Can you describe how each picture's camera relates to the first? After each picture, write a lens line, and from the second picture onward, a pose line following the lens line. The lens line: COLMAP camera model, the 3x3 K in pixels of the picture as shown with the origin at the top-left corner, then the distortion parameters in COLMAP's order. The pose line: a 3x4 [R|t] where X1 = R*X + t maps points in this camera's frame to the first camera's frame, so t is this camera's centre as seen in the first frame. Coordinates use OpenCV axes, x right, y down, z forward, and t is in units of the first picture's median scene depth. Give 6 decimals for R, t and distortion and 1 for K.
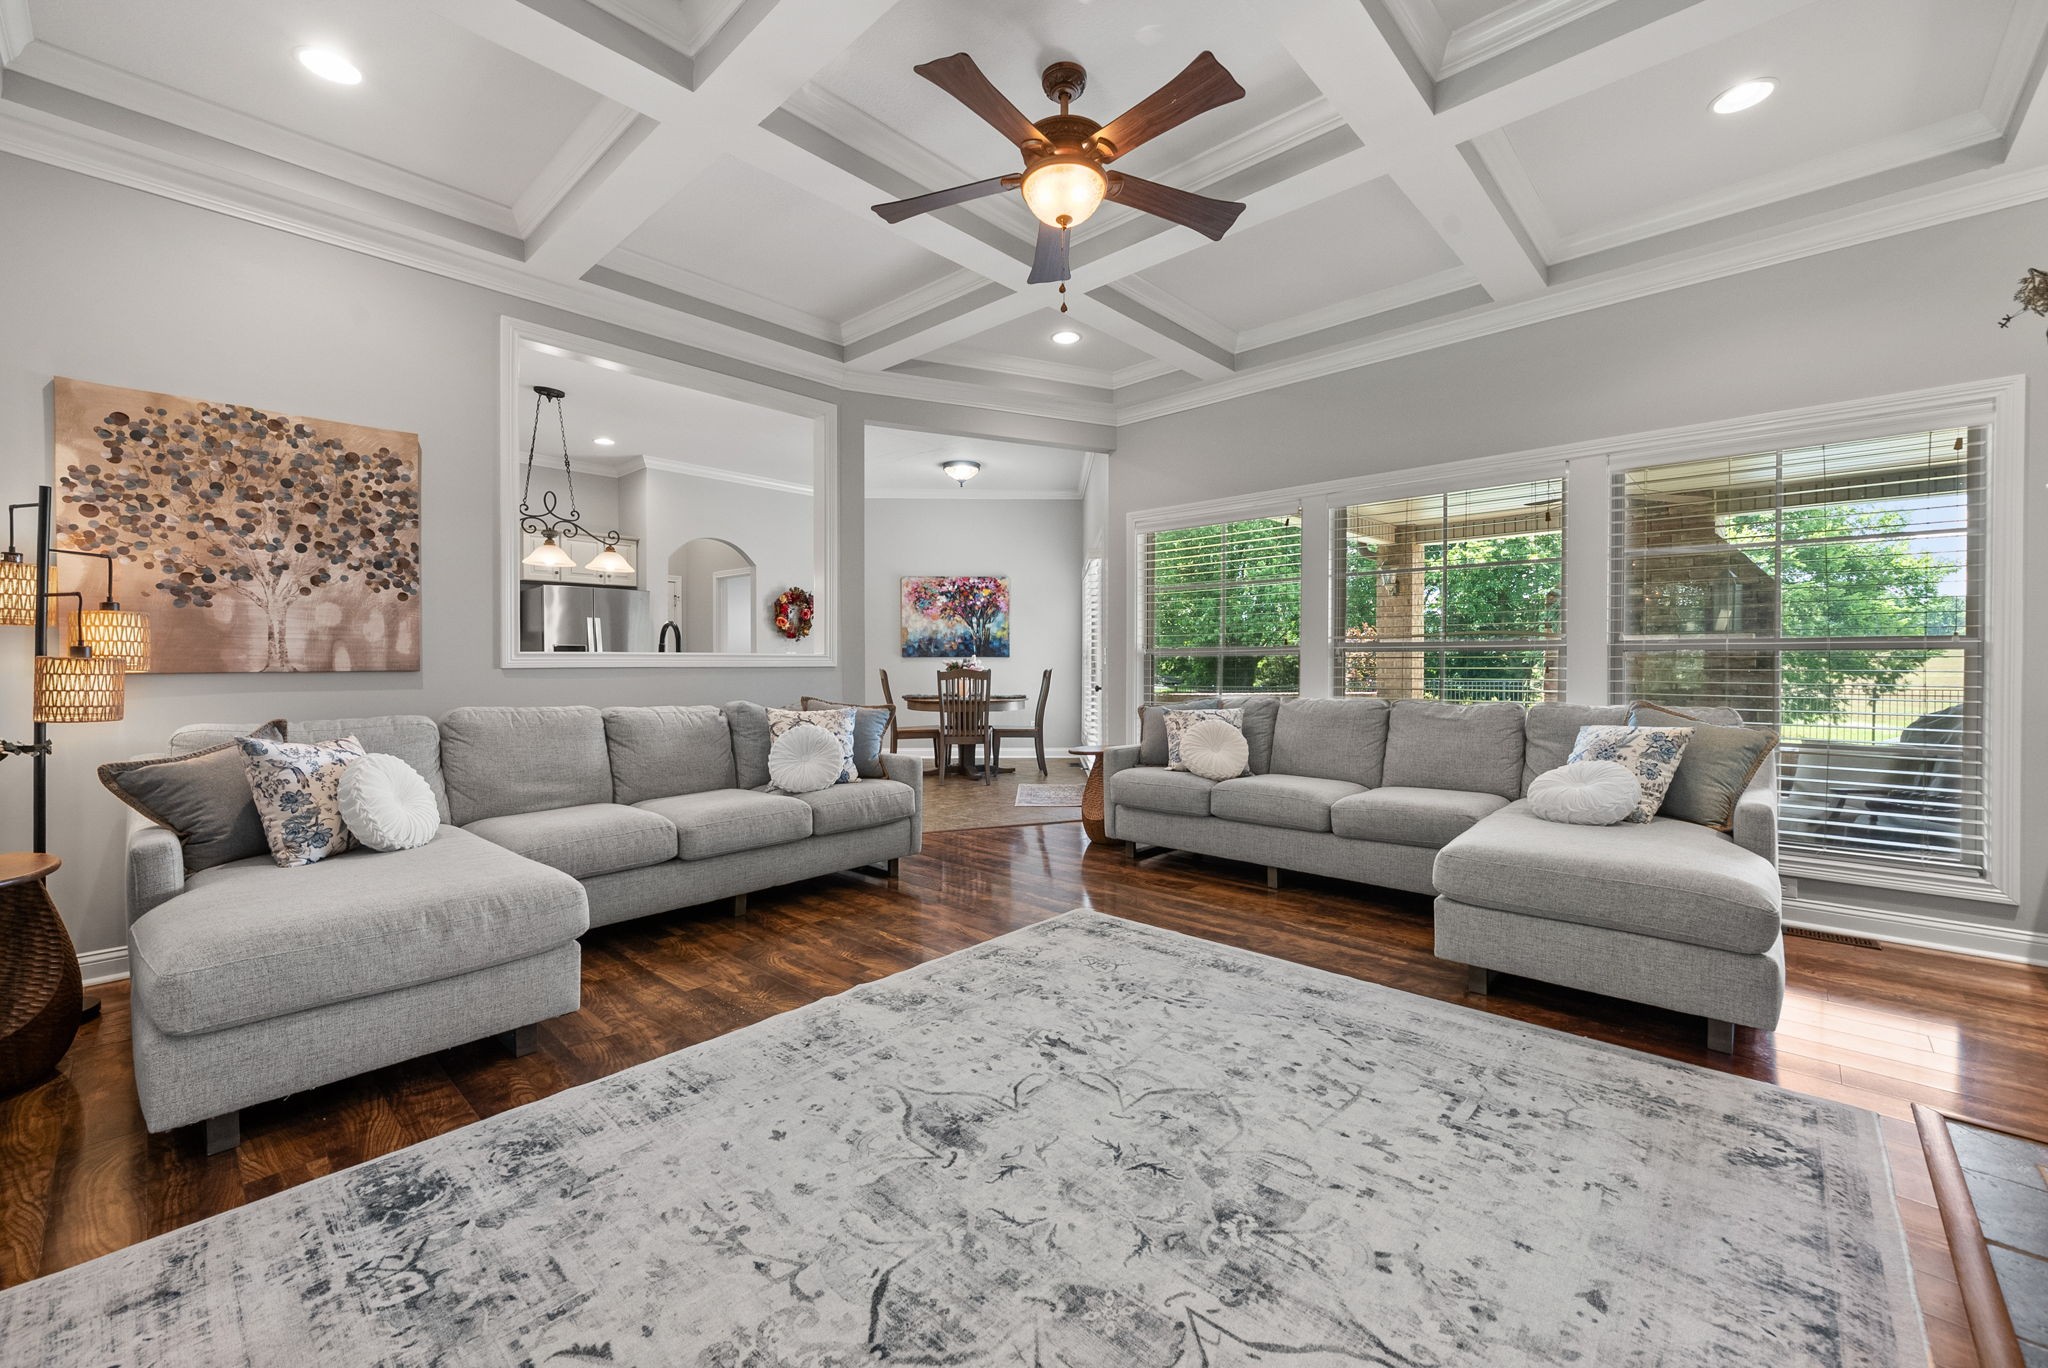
lens RADIAL K [[830.5, 0, 1023.0], [0, 830.5, 675.2], [0, 0, 1]] dist [-0.001037, -0.000315]
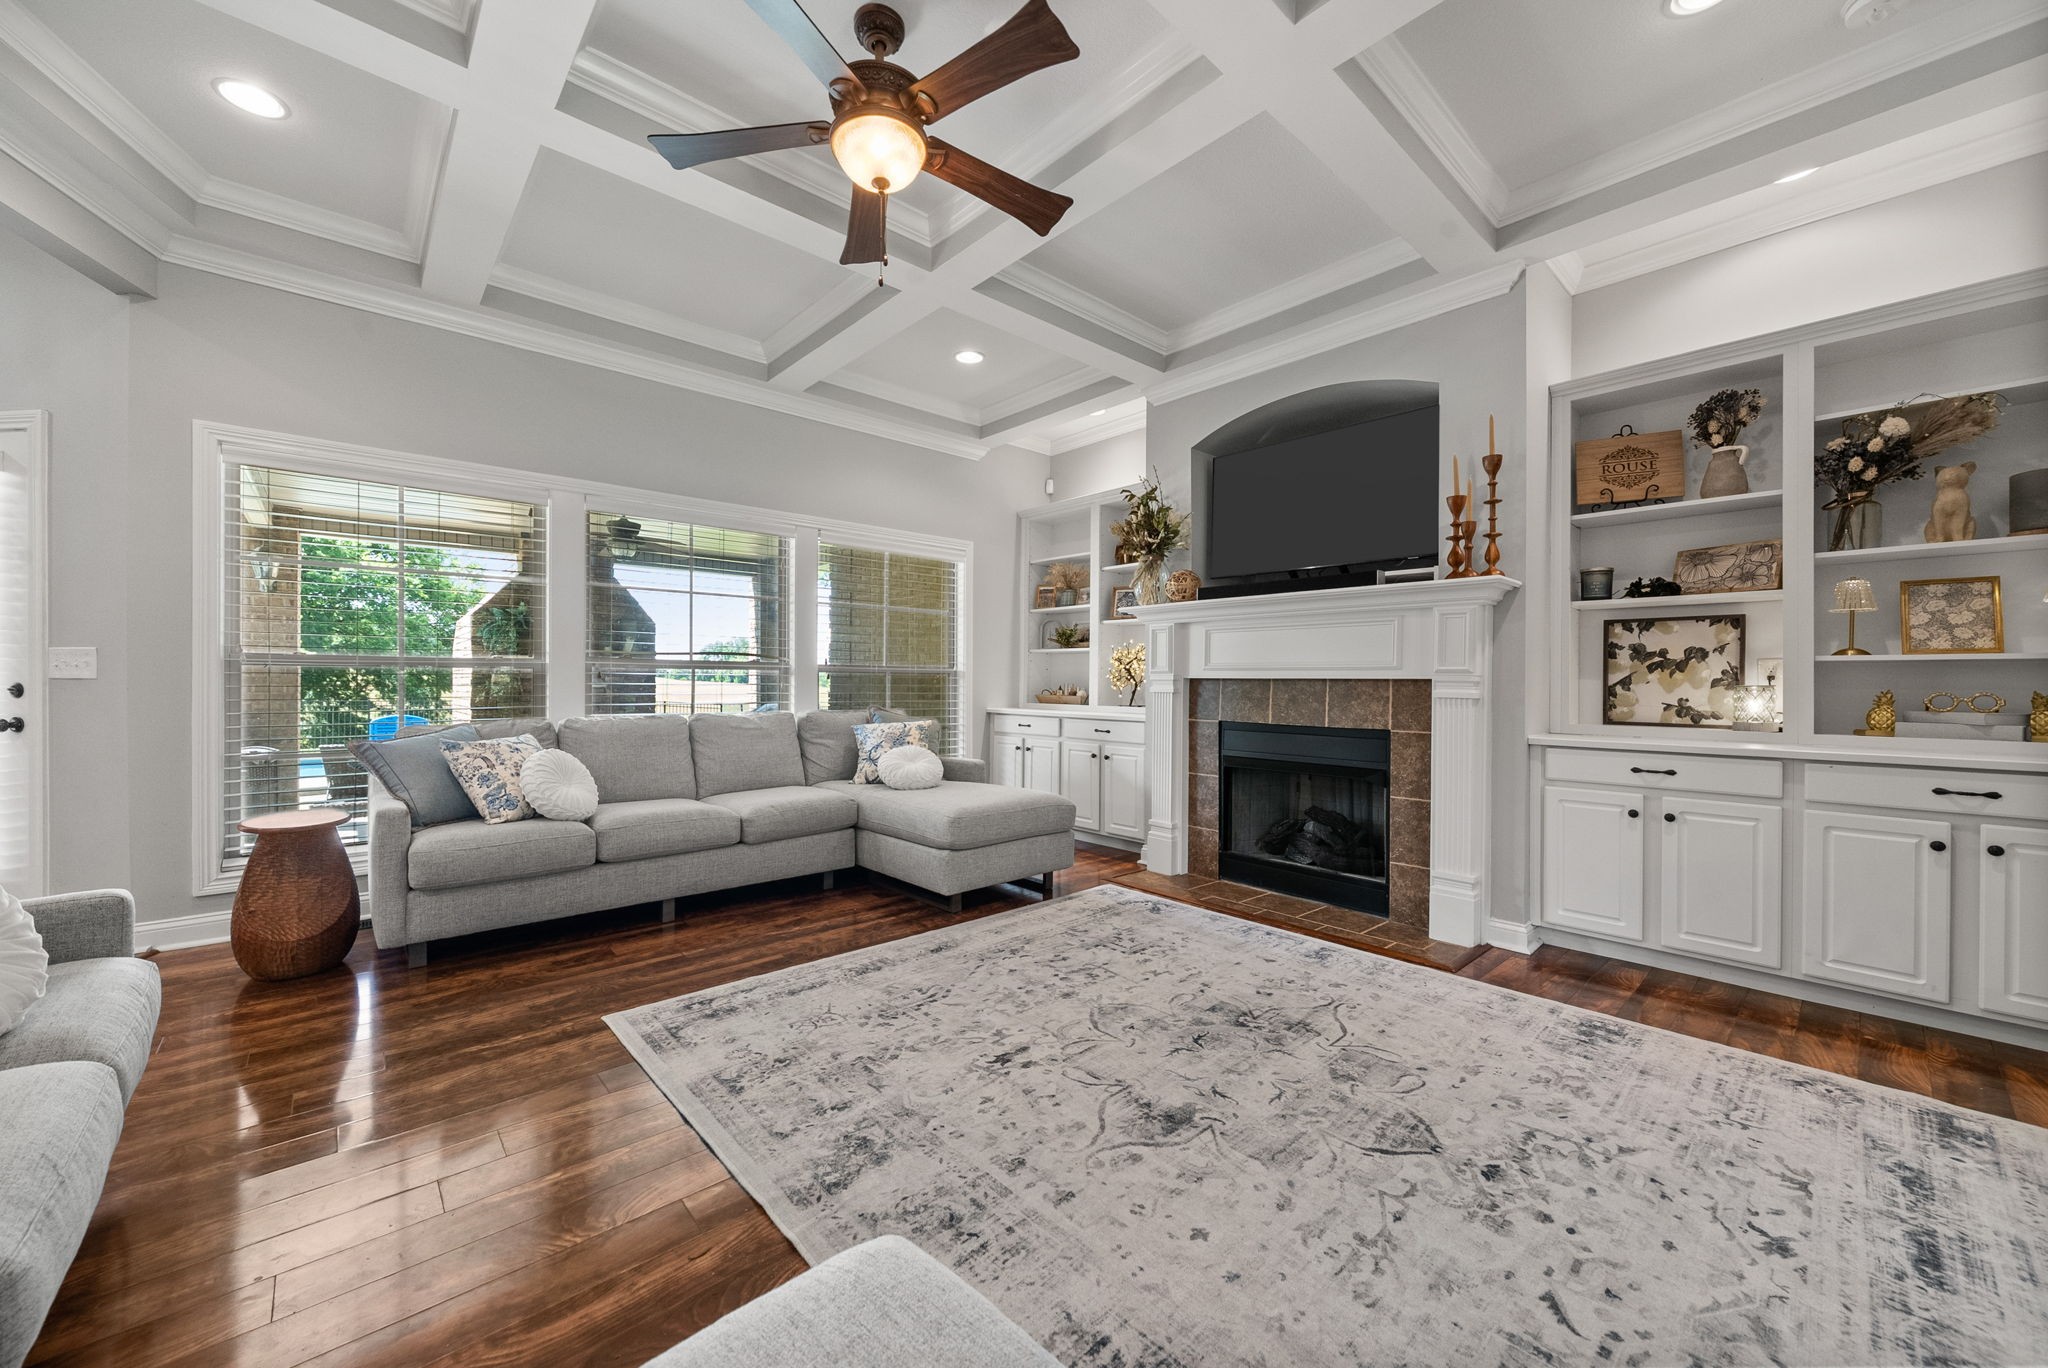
lens RADIAL K [[766.7, 0, 1032.0], [0, 766.7, 686.7], [0, 0, 1]] dist [-0.001094, -0.000126]
pose [[0.075287, -0.003127, 0.997157, -0.787037], [0.009342, 0.999953, 0.002431, -0.006414], [-0.997118, 0.009132, 0.075313, 0.800842]]
